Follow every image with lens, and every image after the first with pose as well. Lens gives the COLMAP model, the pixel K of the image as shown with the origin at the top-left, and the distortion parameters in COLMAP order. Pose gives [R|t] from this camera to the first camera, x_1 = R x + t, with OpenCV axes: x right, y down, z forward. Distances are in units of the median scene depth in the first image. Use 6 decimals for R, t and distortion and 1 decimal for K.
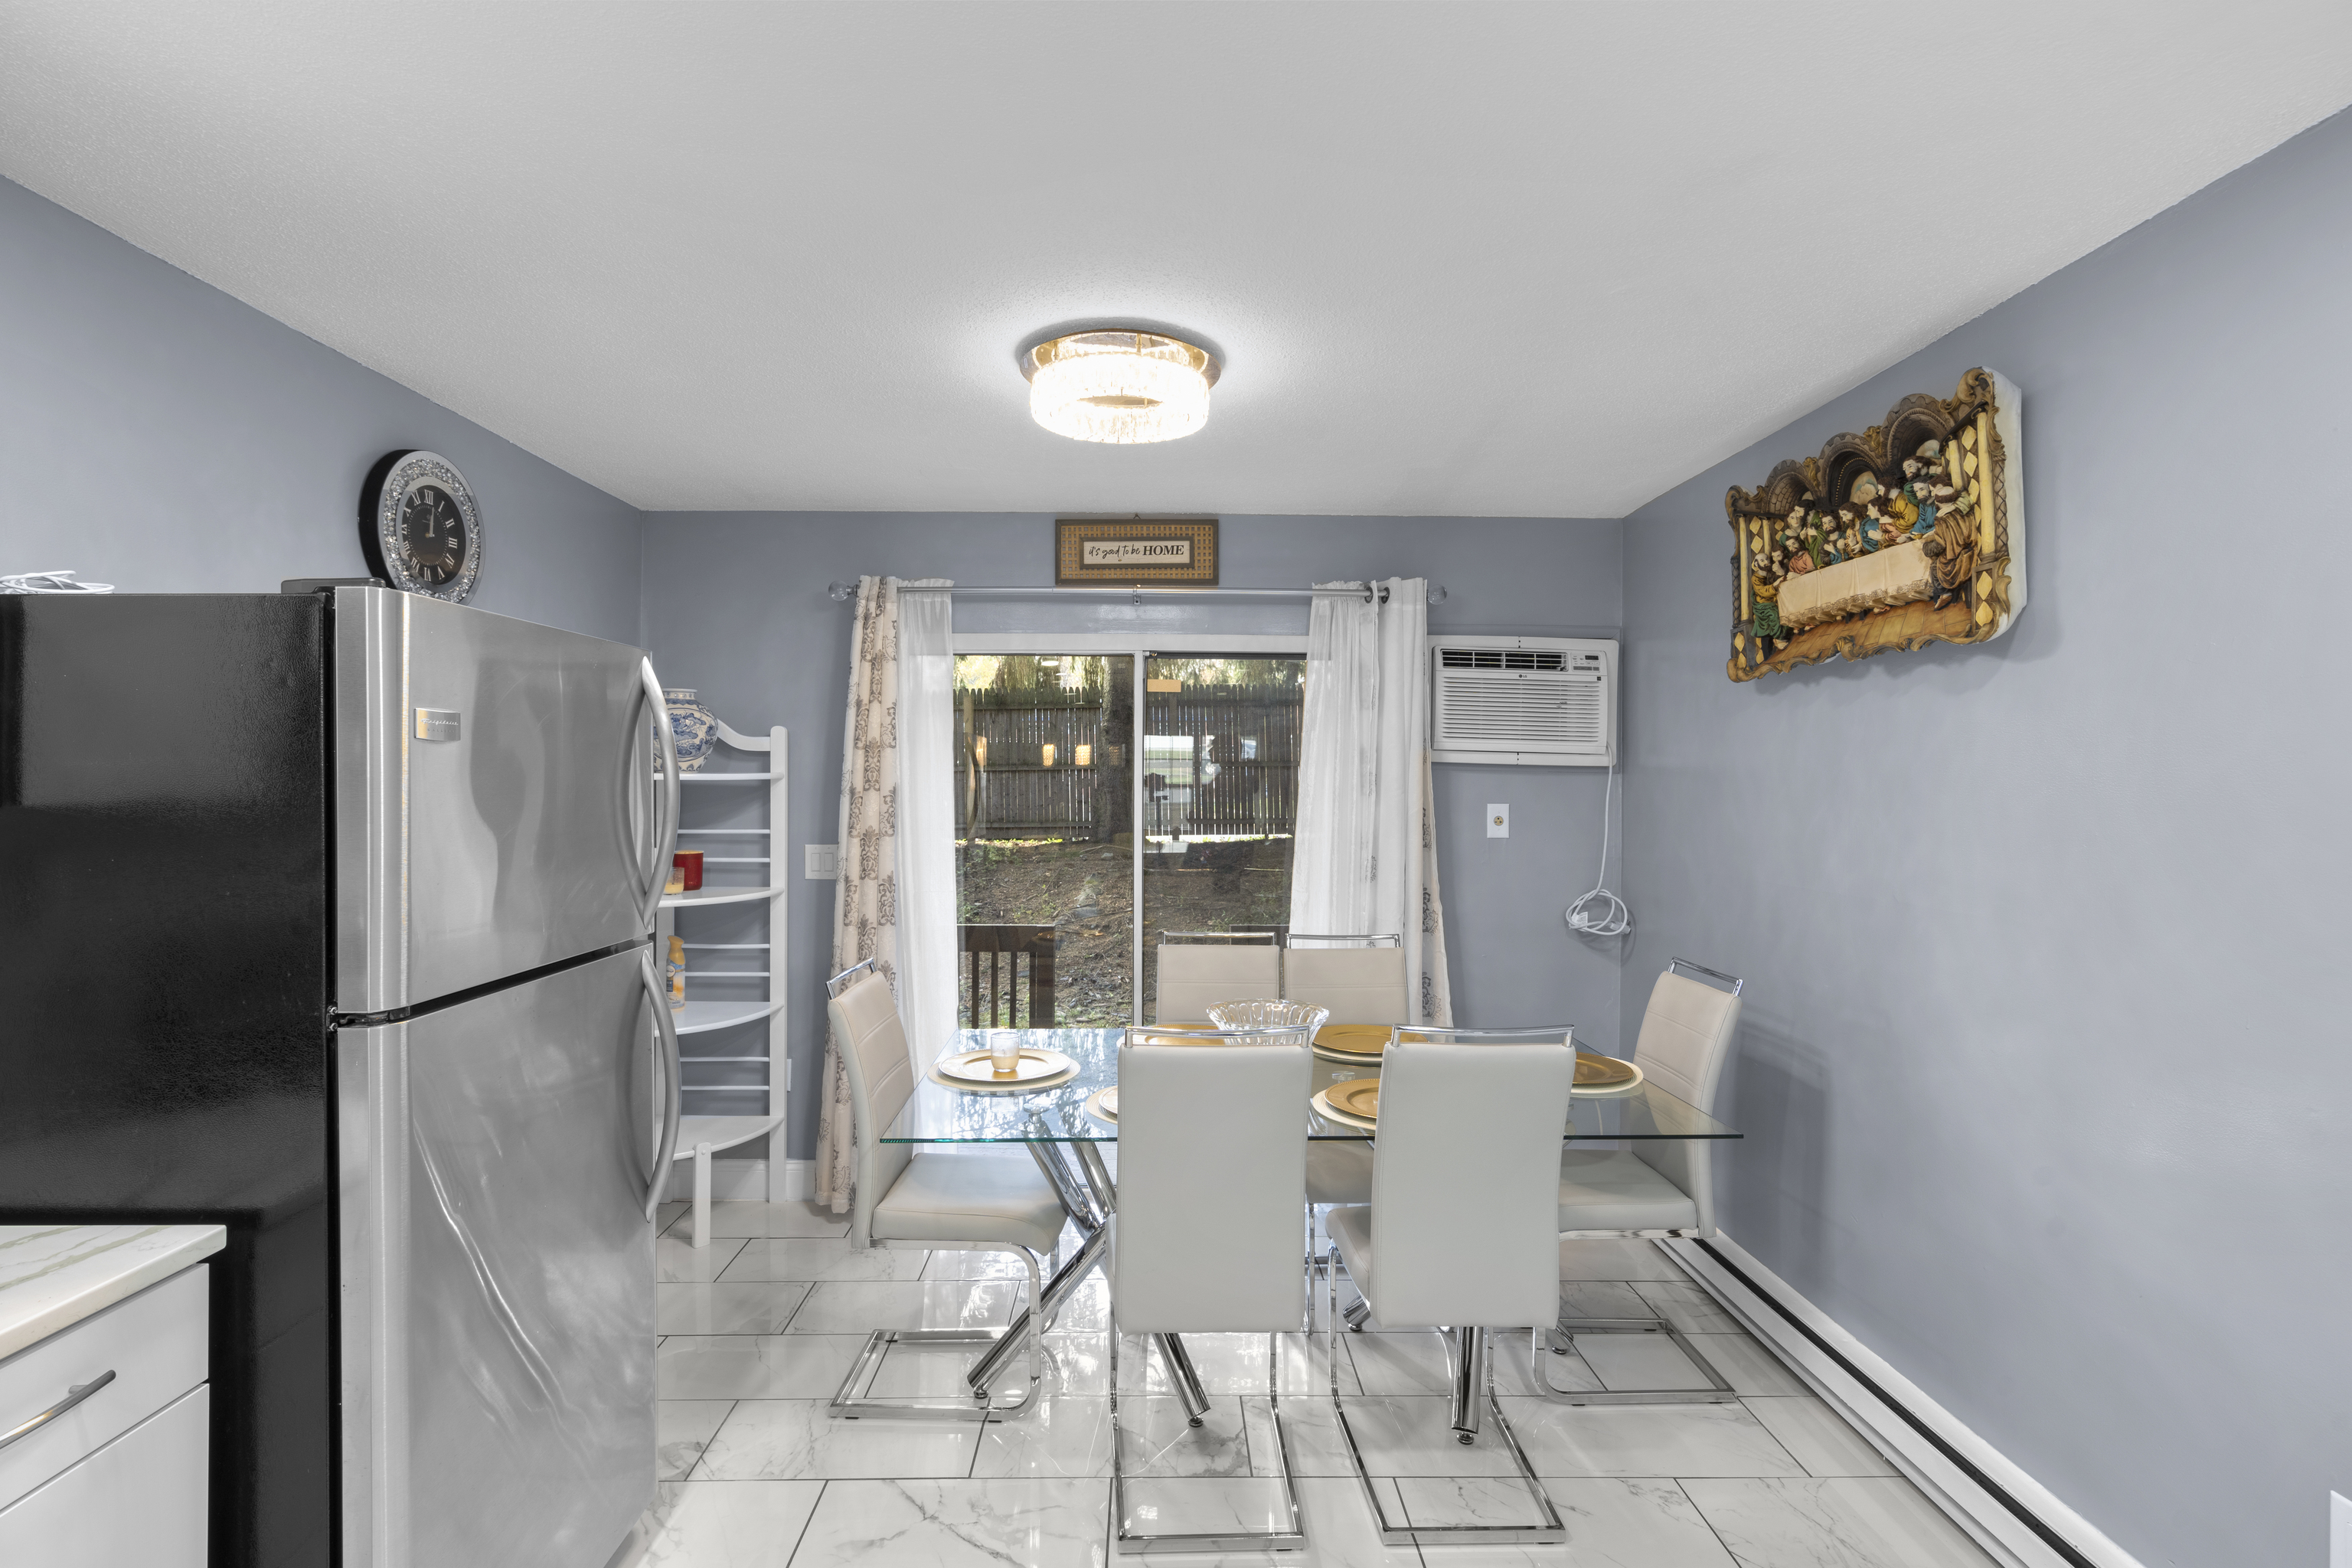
lens RADIAL K [[1088.4, 0, 1165.7], [0, 1088.4, 784.0], [0, 0, 1]] dist [-0.008176, 0.006536]
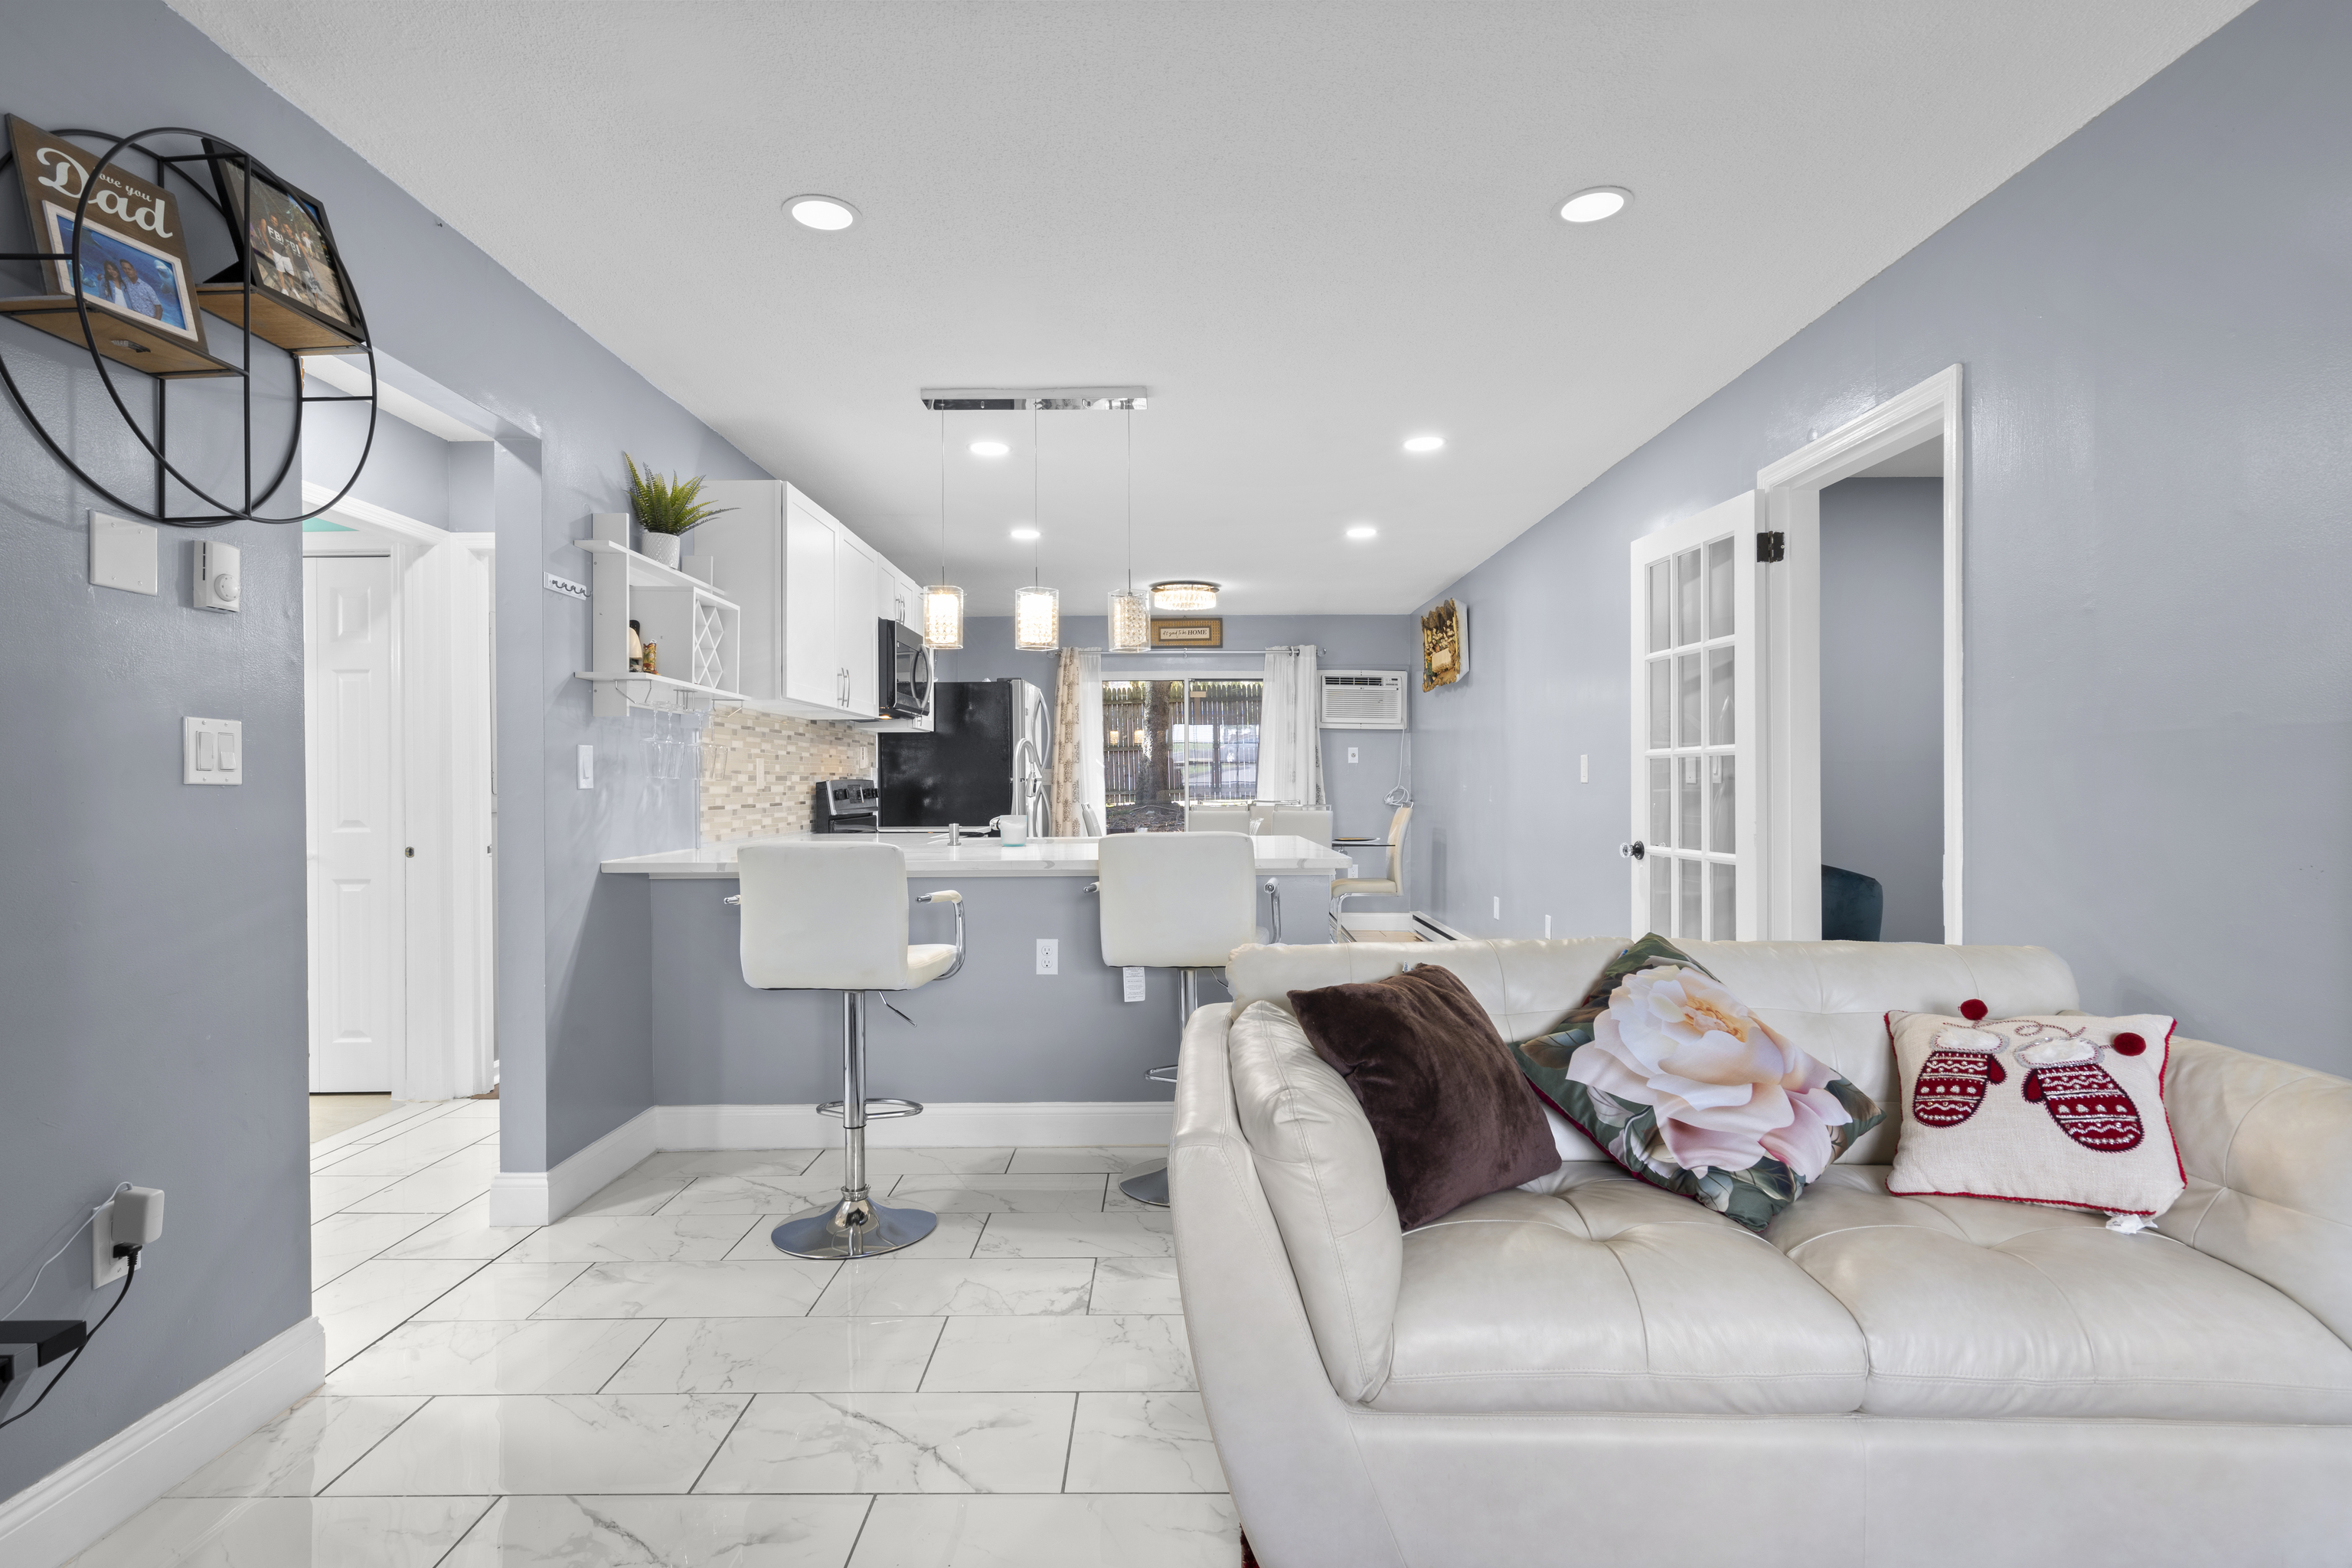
lens RADIAL K [[1166.5, 0, 1176.0], [0, 1166.5, 784.0], [0, 0, 1]] dist [-0.000220, -0.000002]
pose [[0.999926, -0.009878, -0.007145, -0.031829], [0.009885, 0.999951, 0.000930, 0.089252], [0.007136, -0.001001, 0.999974, -1.383190]]
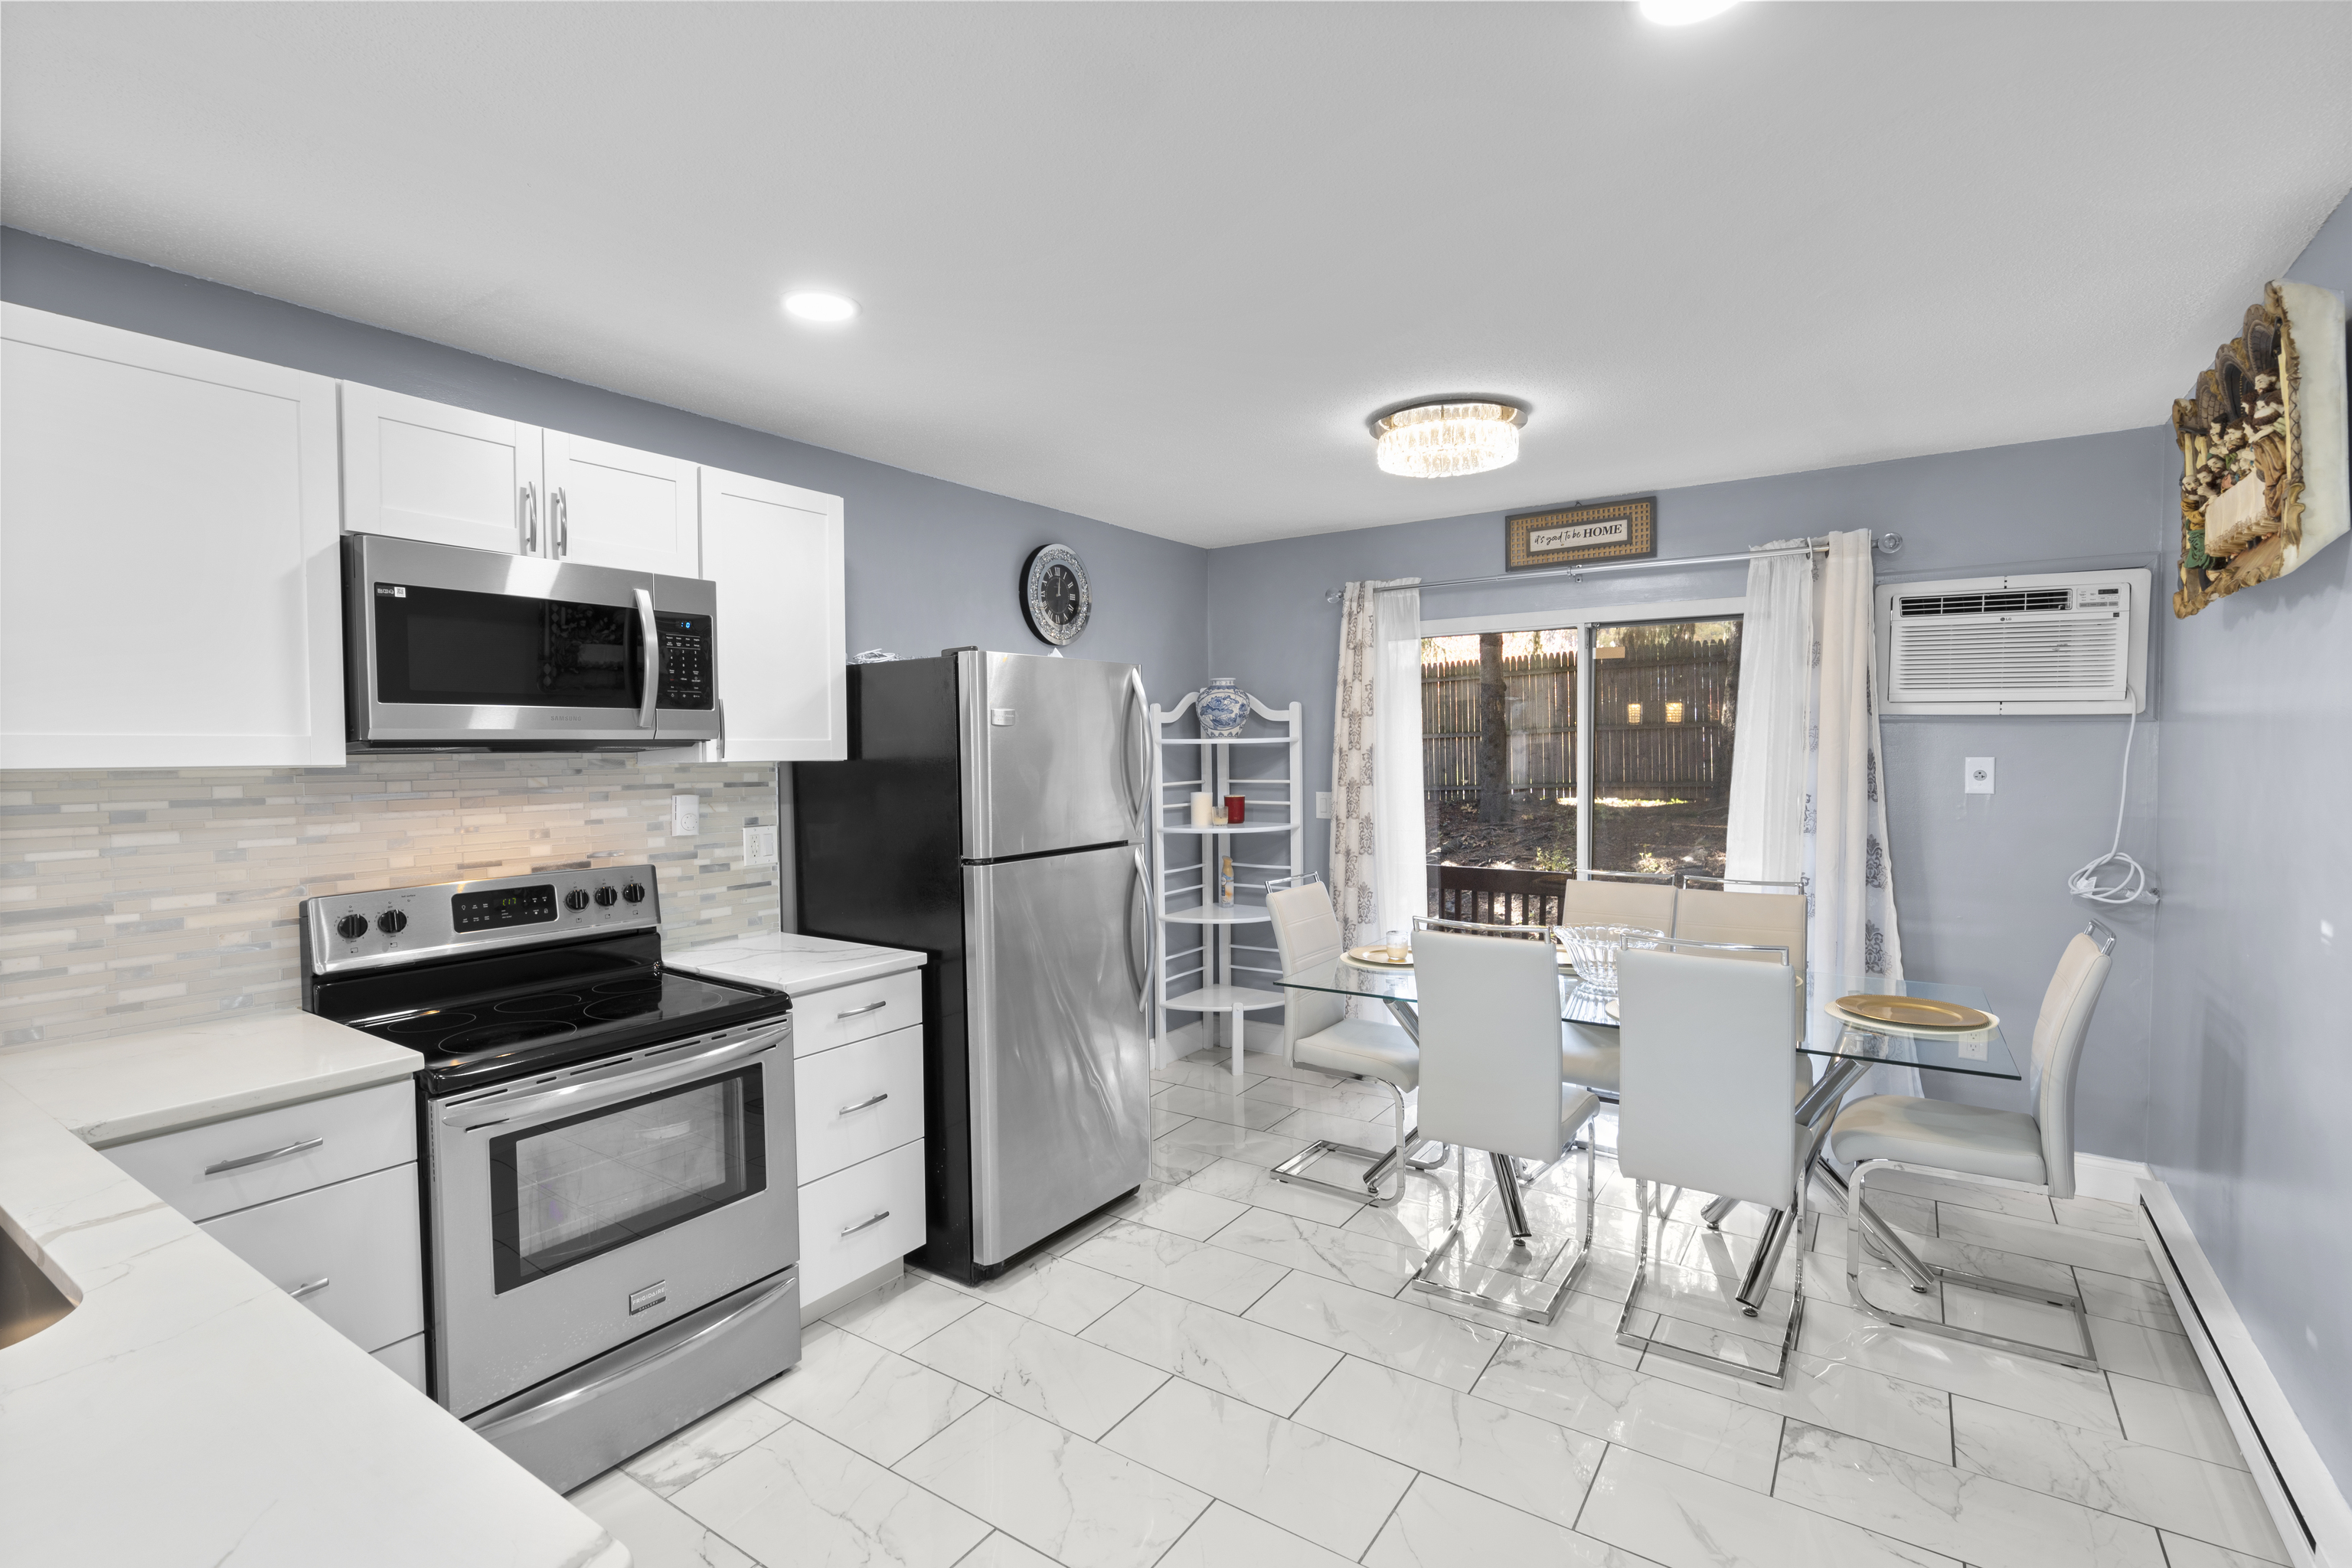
lens RADIAL K [[1088.4, 0, 1165.7], [0, 1088.4, 784.0], [0, 0, 1]] dist [-0.008176, 0.006536]
pose [[0.817288, 0.007805, -0.576176, 0.284860], [0.012073, 0.999457, 0.030664, 0.004244], [0.576103, -0.032017, 0.816750, -0.178380]]
